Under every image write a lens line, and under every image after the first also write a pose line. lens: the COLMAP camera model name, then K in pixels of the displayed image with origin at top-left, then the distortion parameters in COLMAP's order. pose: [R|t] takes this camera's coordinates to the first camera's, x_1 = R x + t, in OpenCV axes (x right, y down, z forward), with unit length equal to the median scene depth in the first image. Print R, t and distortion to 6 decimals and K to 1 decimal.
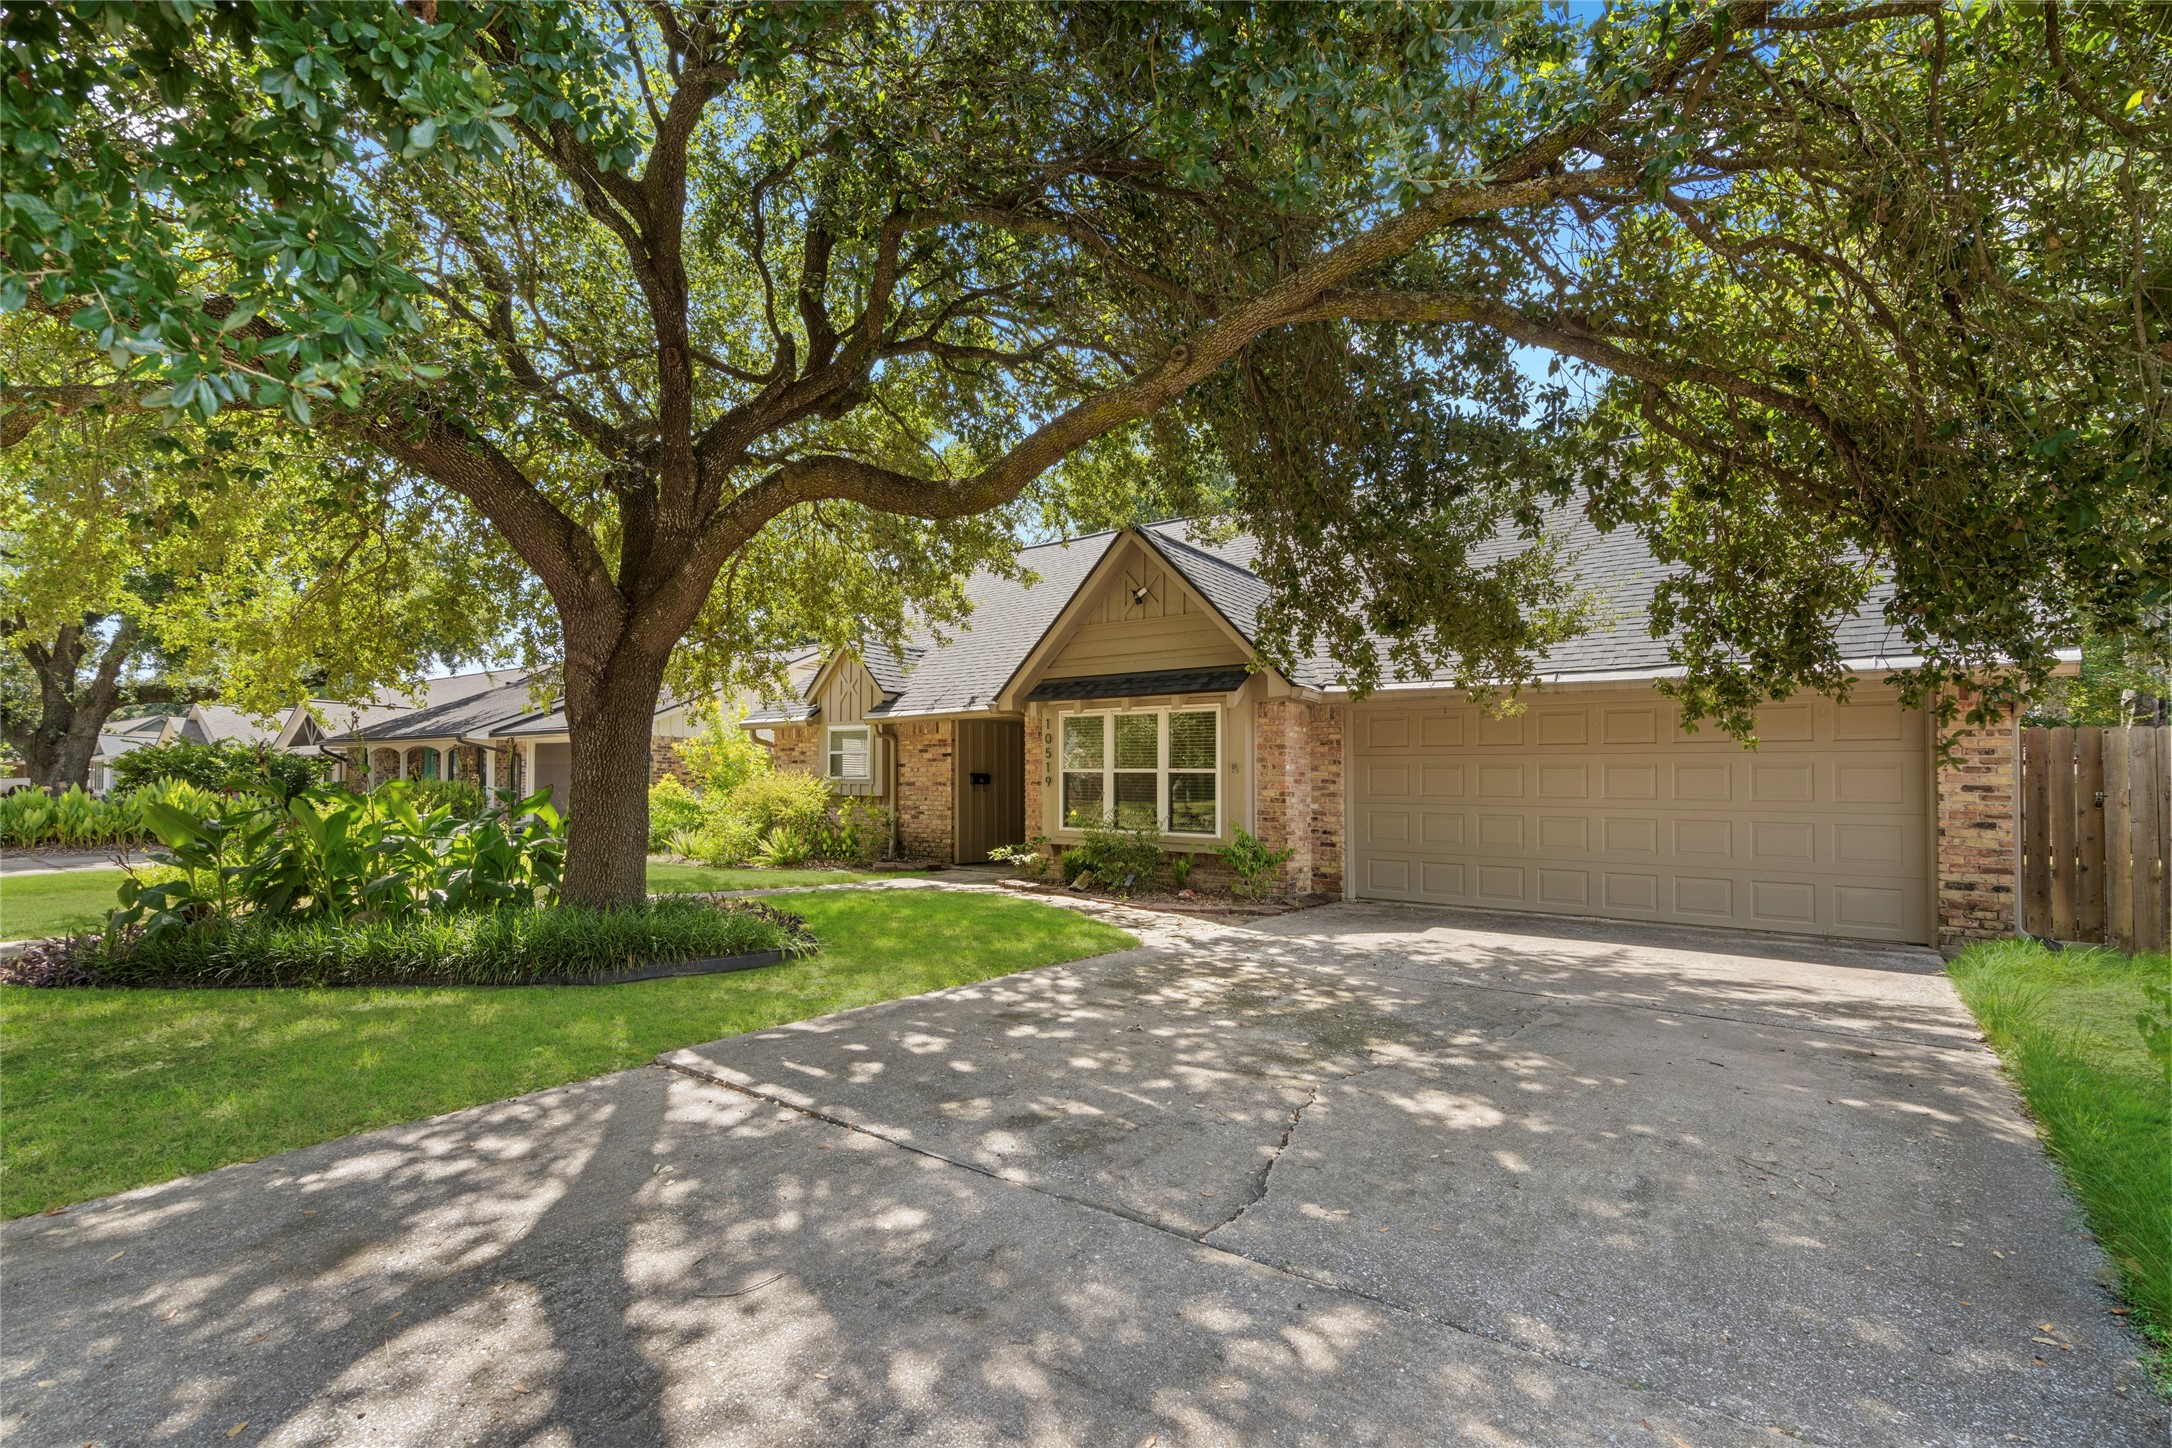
lens RADIAL K [[997.9, 0, 1092.3], [0, 997.9, 733.1], [0, 0, 1]] dist [-0.002581, 0.002099]
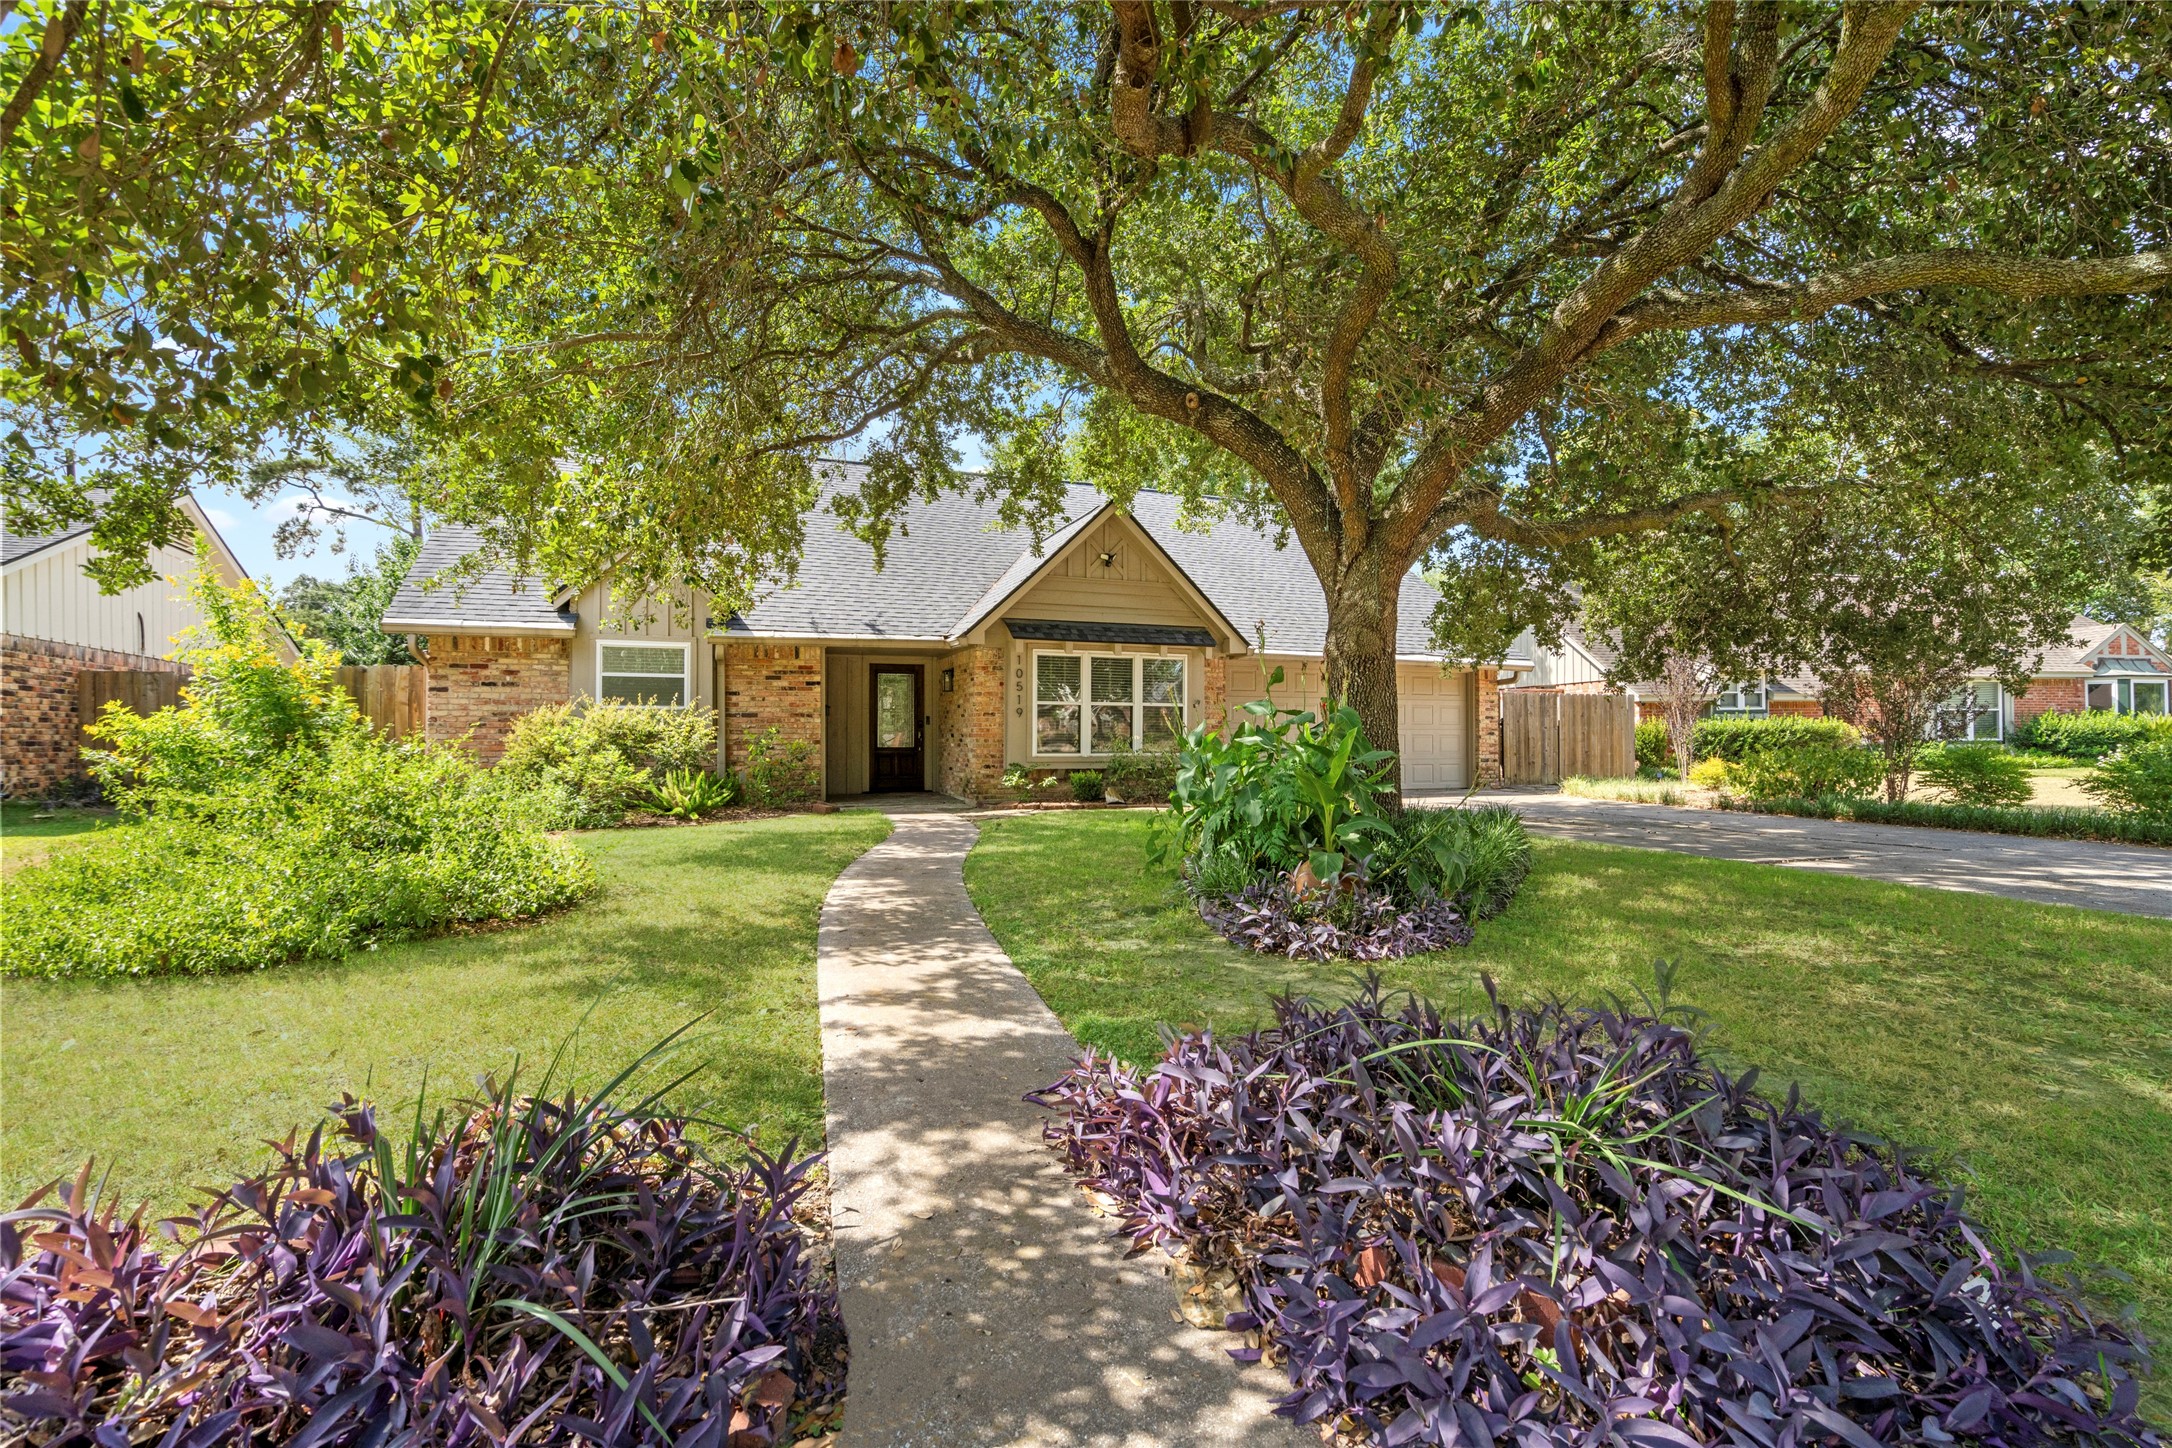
lens RADIAL K [[997.9, 0, 1076.8], [0, 997.9, 722.4], [0, 0, 1]] dist [-0.002581, 0.002099]
pose [[0.517276, 0.002381, 0.855815, -0.996206], [-0.039371, 0.999004, 0.021017, 0.035607], [-0.854912, -0.044566, 0.516855, 0.397333]]
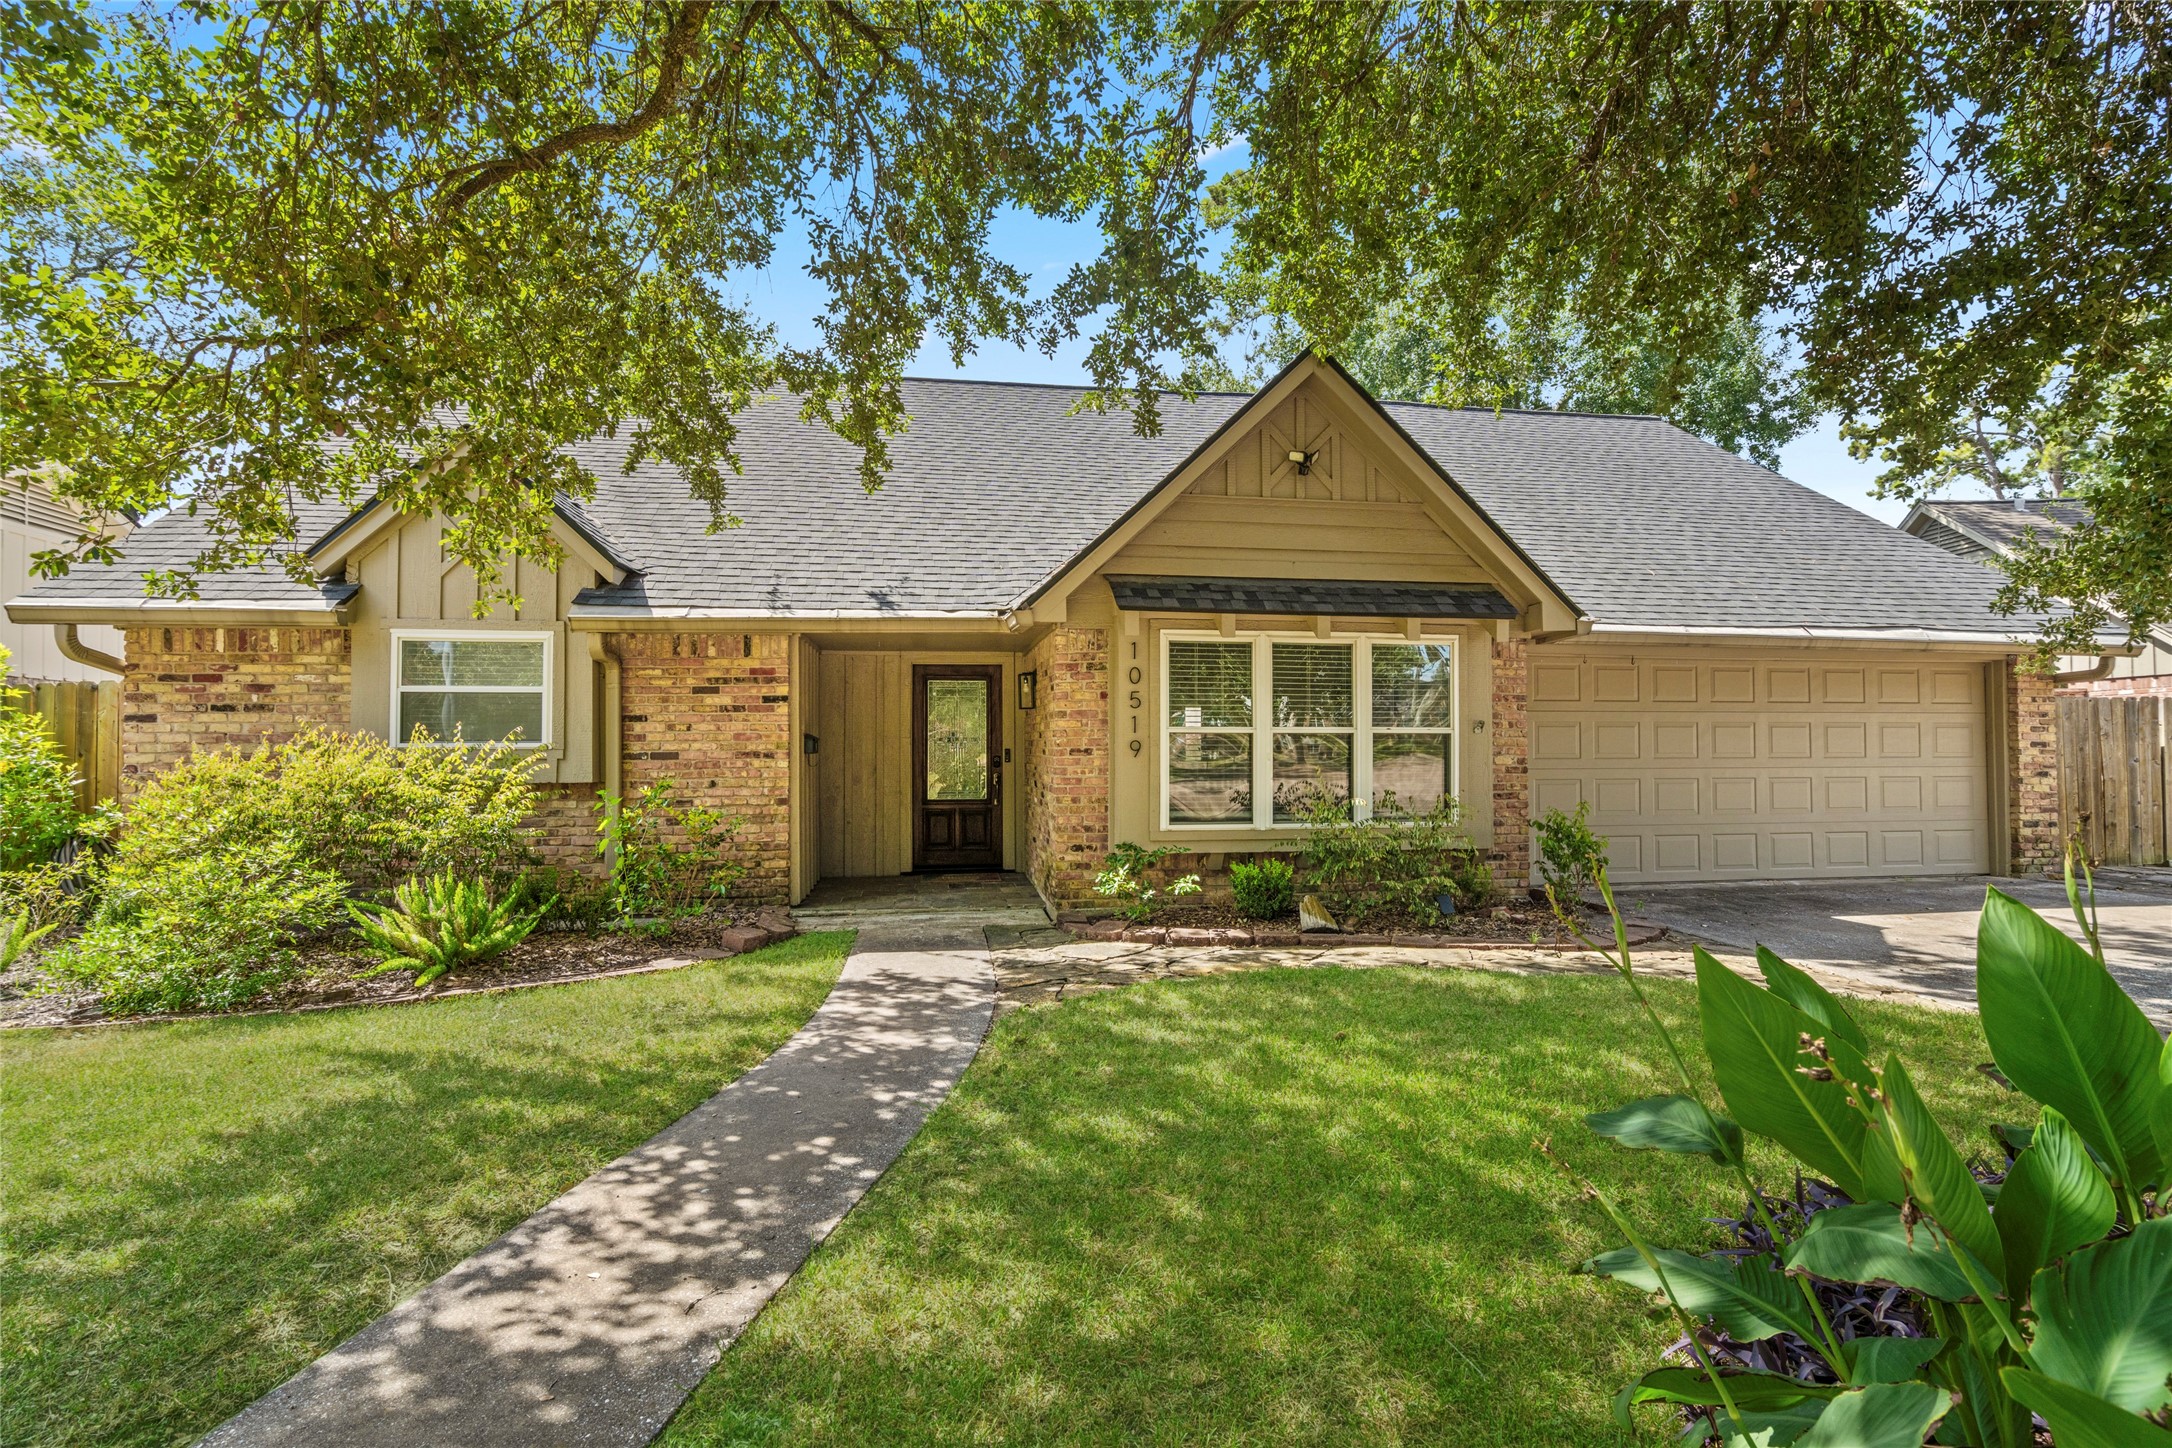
lens RADIAL K [[997.9, 0, 1087.2], [0, 997.9, 718.7], [0, 0, 1]] dist [-0.002581, 0.002099]
pose [[0.679202, 0.005852, 0.733928, -0.518945], [-0.028274, 0.999435, 0.018197, 0.022217], [-0.733407, -0.033111, 0.678983, 0.652286]]
